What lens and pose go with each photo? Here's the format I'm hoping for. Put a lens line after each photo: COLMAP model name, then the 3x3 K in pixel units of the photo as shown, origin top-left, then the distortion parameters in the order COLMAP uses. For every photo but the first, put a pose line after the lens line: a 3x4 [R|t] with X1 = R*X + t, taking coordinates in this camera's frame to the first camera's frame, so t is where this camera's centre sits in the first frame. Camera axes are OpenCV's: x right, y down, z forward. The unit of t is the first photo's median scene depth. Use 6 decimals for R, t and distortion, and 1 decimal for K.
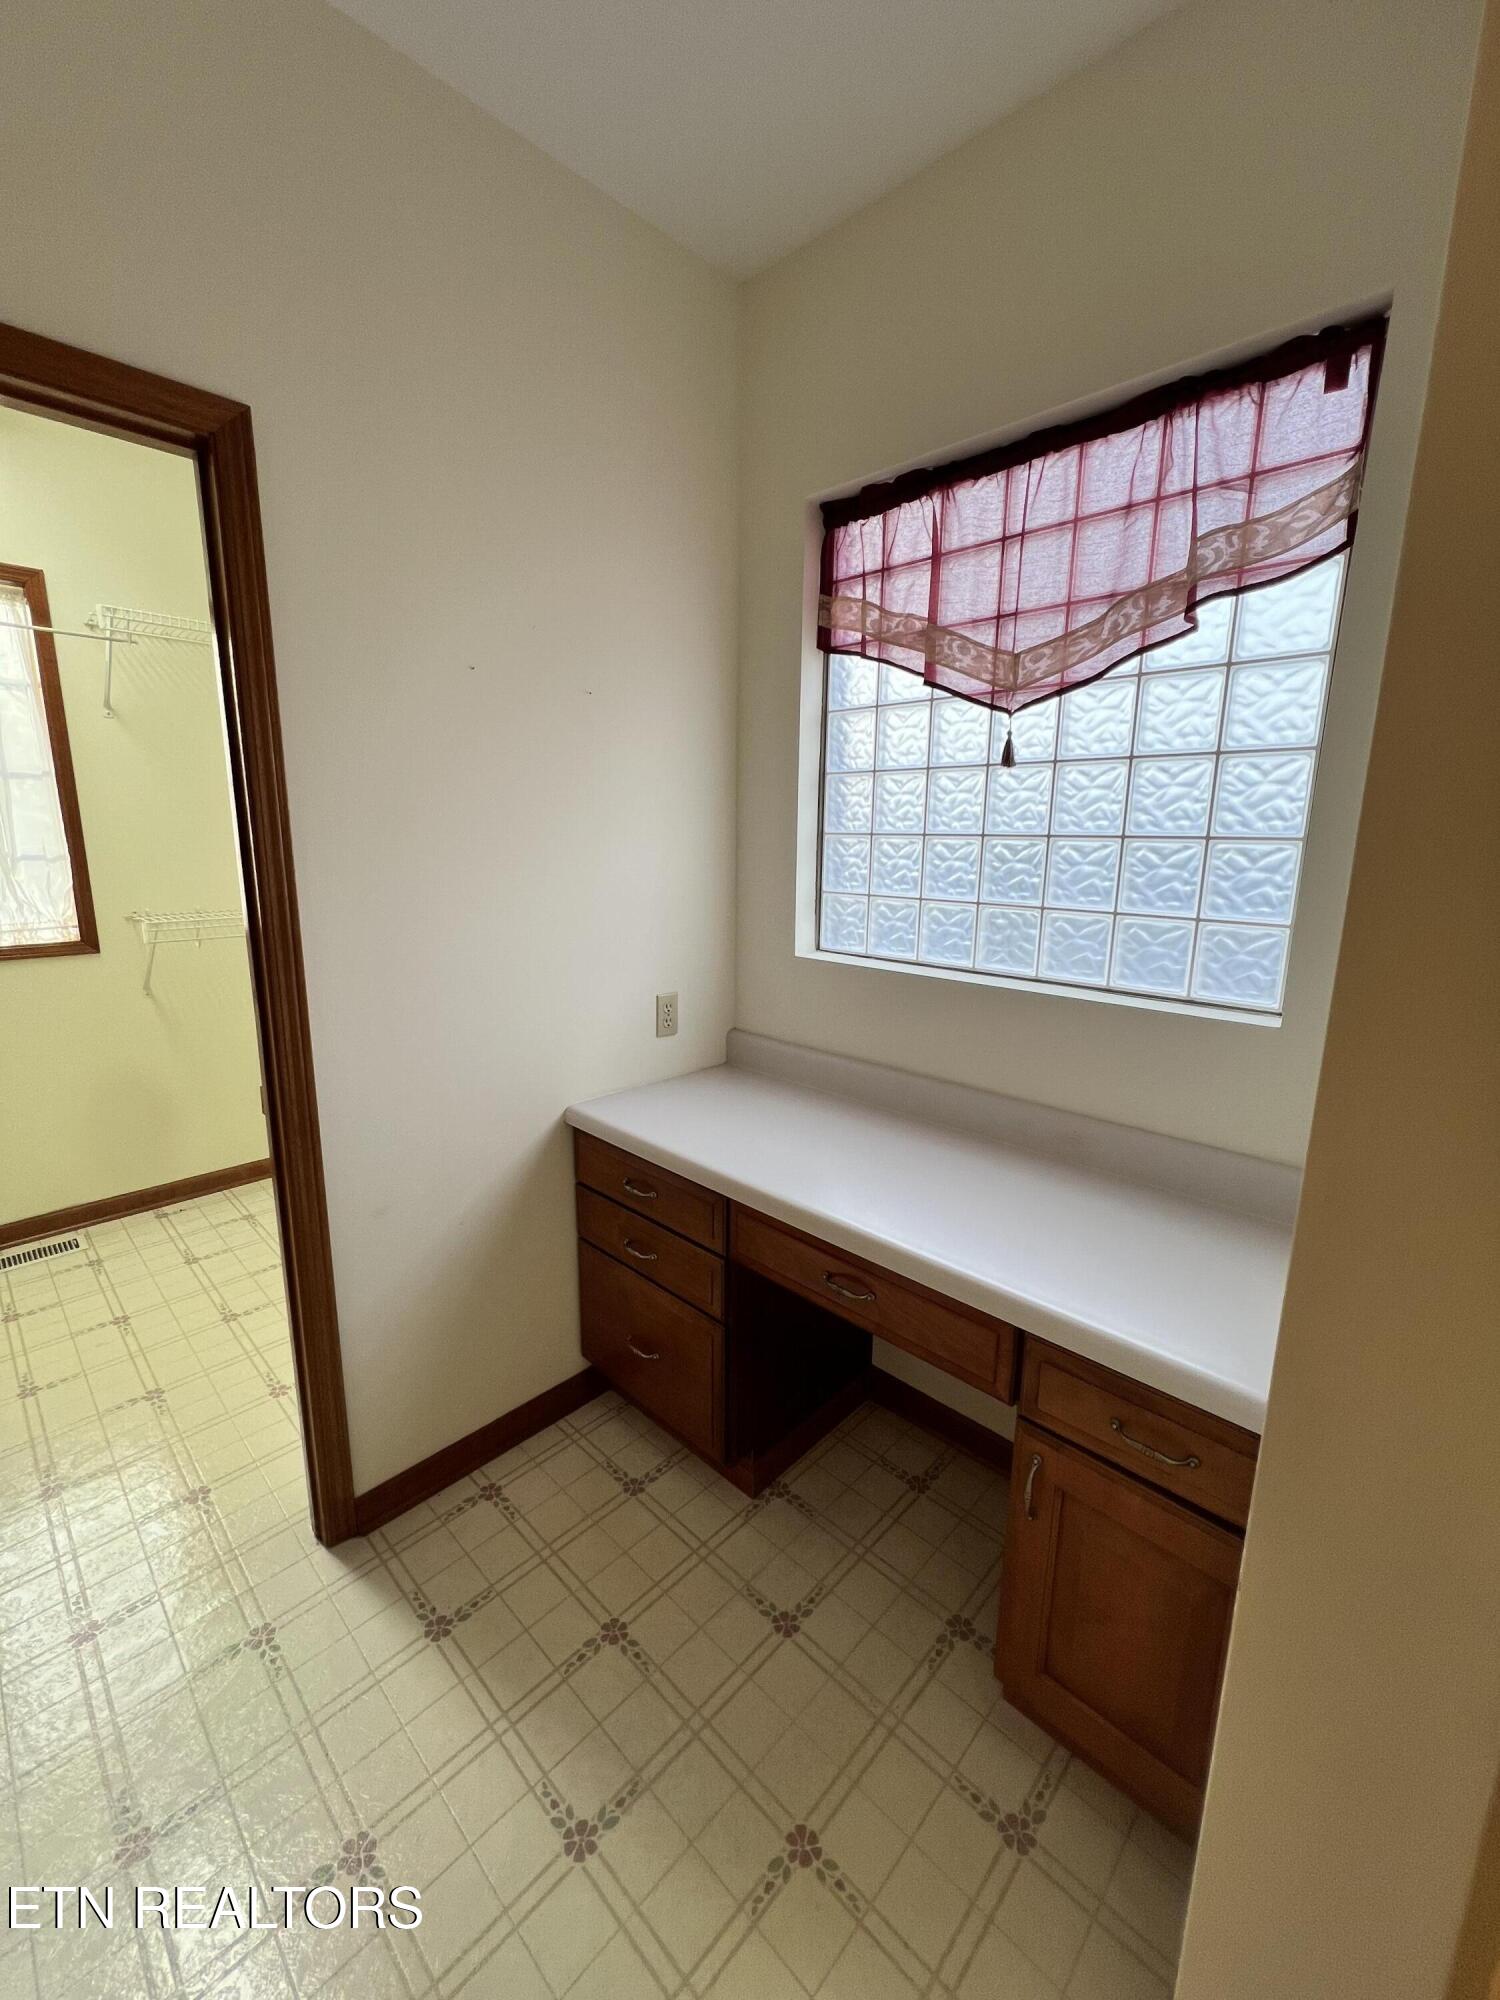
lens RADIAL K [[802.4, 0, 750.1], [0, 802.4, 994.6], [0, 0, 1]] dist [-0.001923, -0.000431]
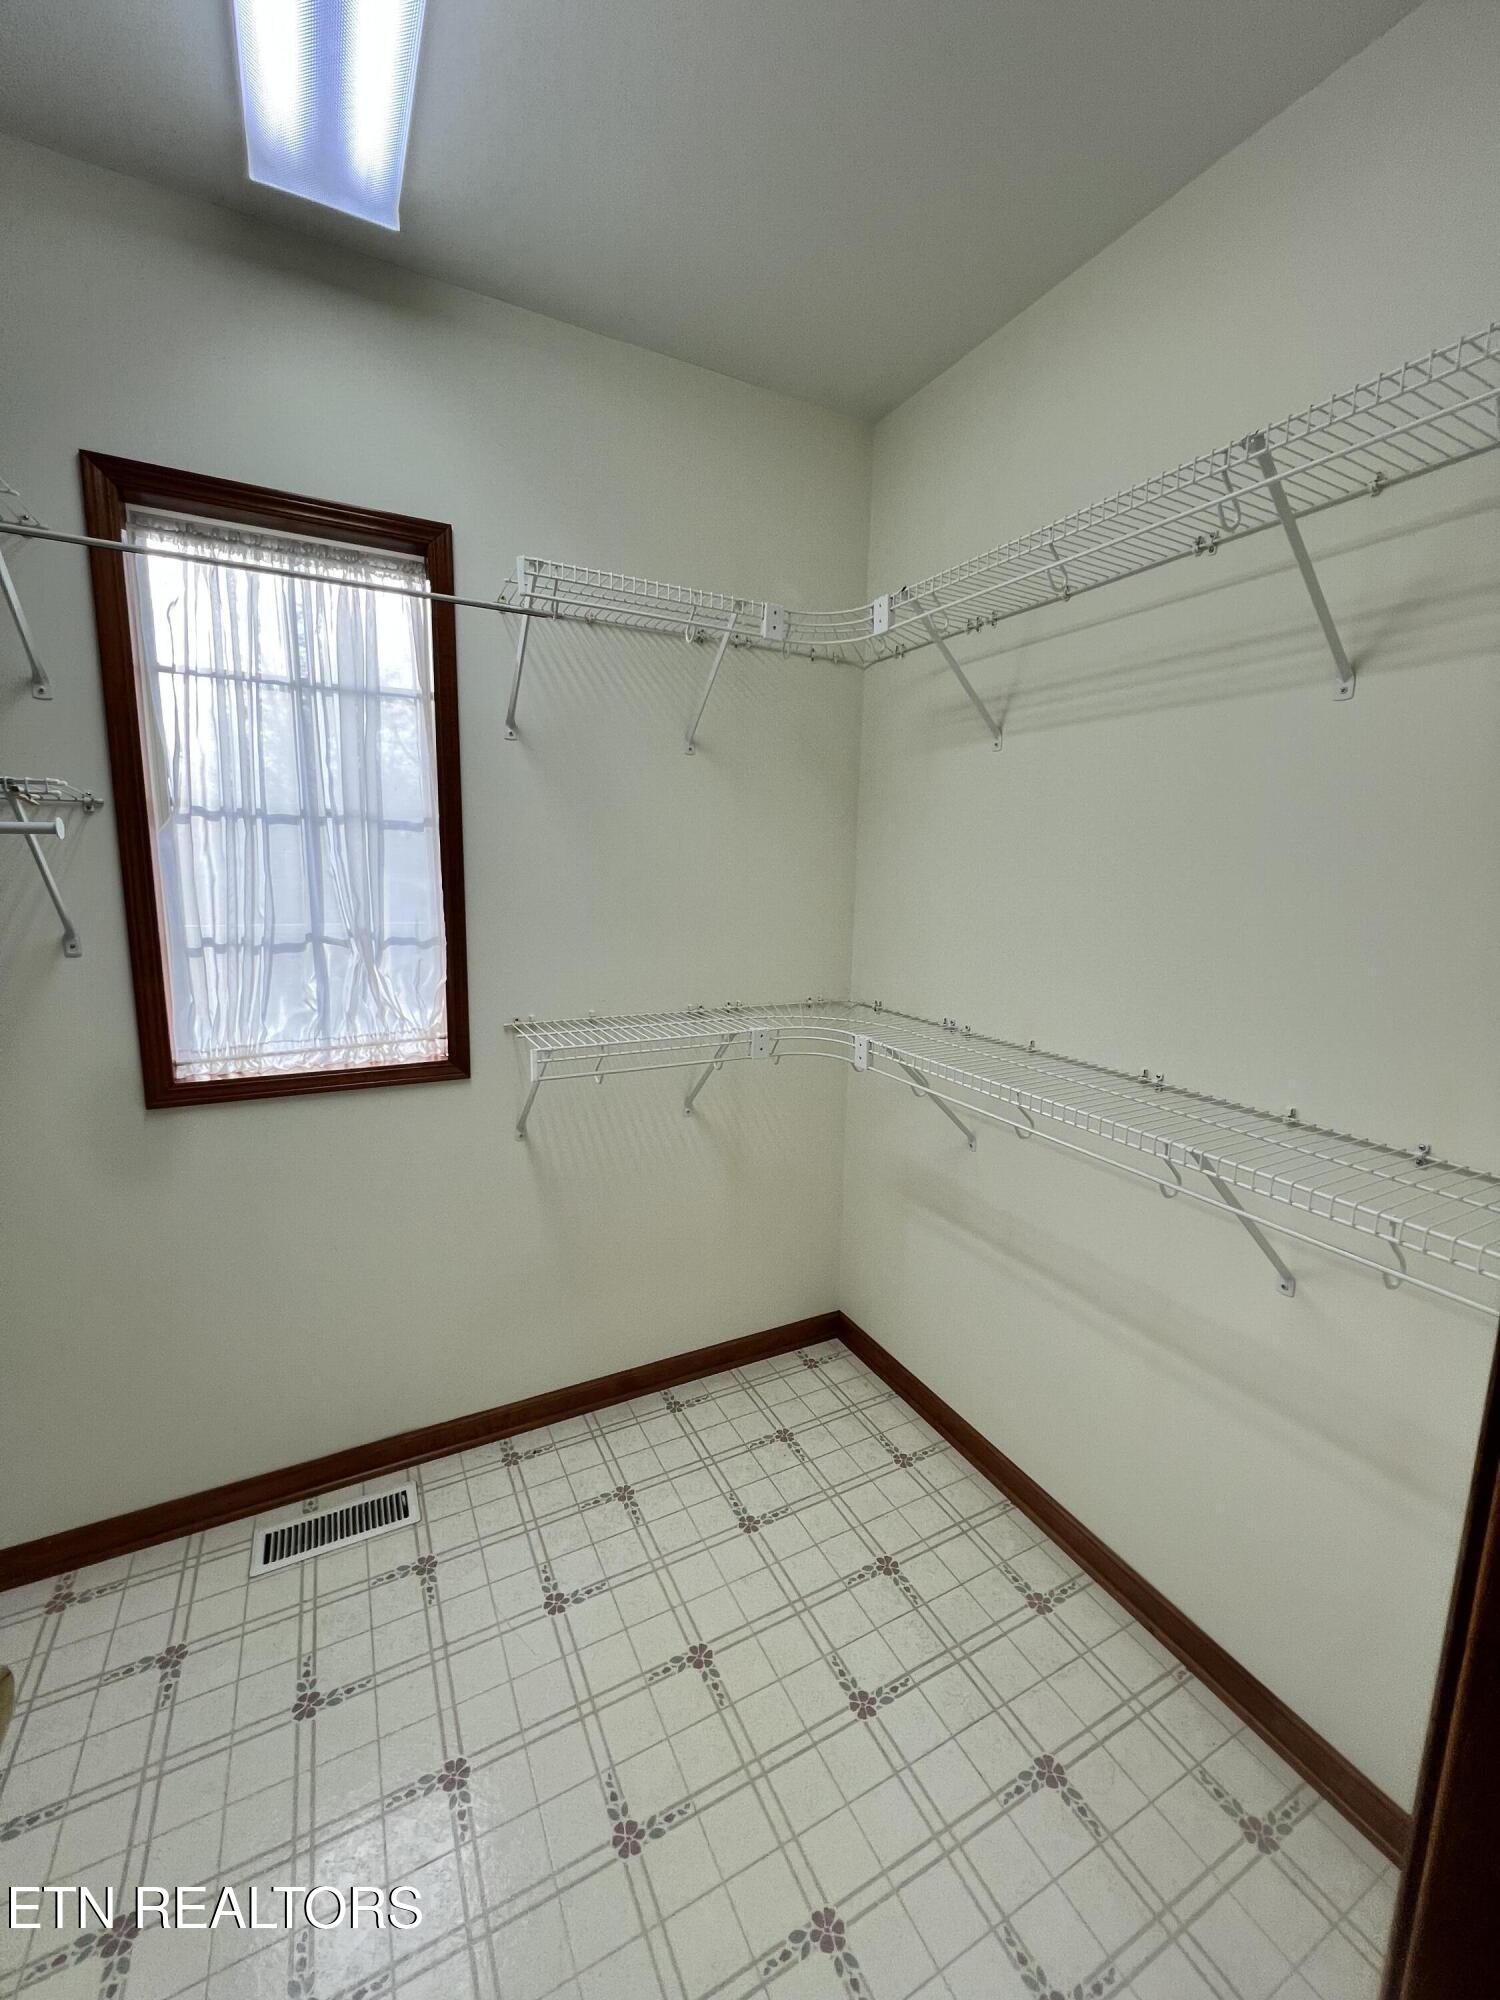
lens RADIAL K [[802.4, 0, 752.7], [0, 802.4, 995.4], [0, 0, 1]] dist [-0.001923, -0.000431]
pose [[0.946810, 0.051879, -0.317585, -0.372697], [-0.069548, 0.996584, -0.044545, -0.112718], [0.314189, 0.064263, 0.947183, 0.426300]]
